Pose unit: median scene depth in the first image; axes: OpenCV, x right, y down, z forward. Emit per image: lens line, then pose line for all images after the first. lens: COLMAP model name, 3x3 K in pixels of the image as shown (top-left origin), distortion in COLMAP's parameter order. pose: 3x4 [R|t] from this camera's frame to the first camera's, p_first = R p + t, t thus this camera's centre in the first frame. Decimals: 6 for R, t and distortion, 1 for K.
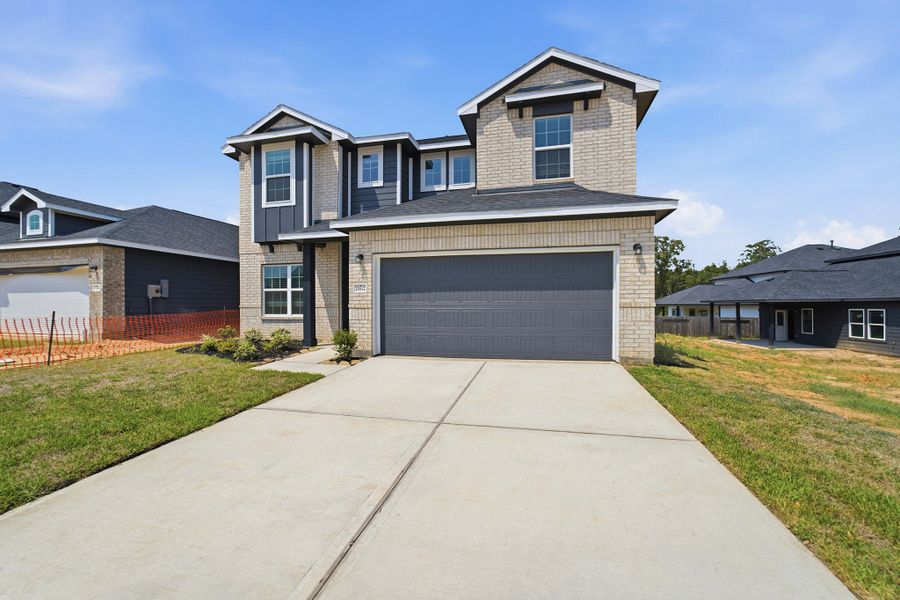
lens RADIAL K [[381.7, 0, 448.4], [0, 381.7, 296.2], [0, 0, 1]] dist [-0.002589, 0.000352]
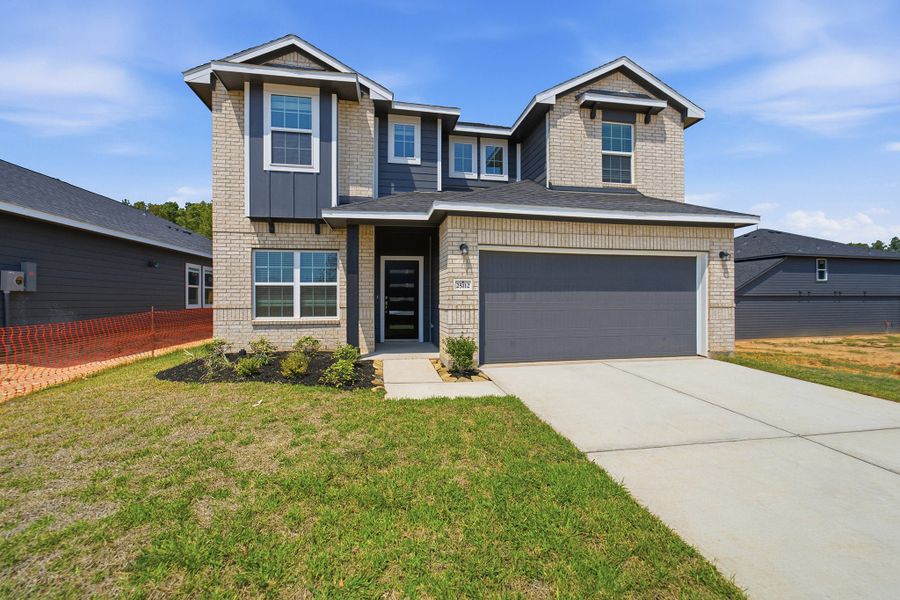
lens RADIAL K [[381.7, 0, 448.4], [0, 381.7, 296.2], [0, 0, 1]] dist [-0.002589, 0.000352]
pose [[0.910510, 0.006485, 0.413437, -0.479930], [-0.011172, 0.999898, 0.008921, -0.003353], [-0.413337, -0.012741, 0.910489, 0.199633]]
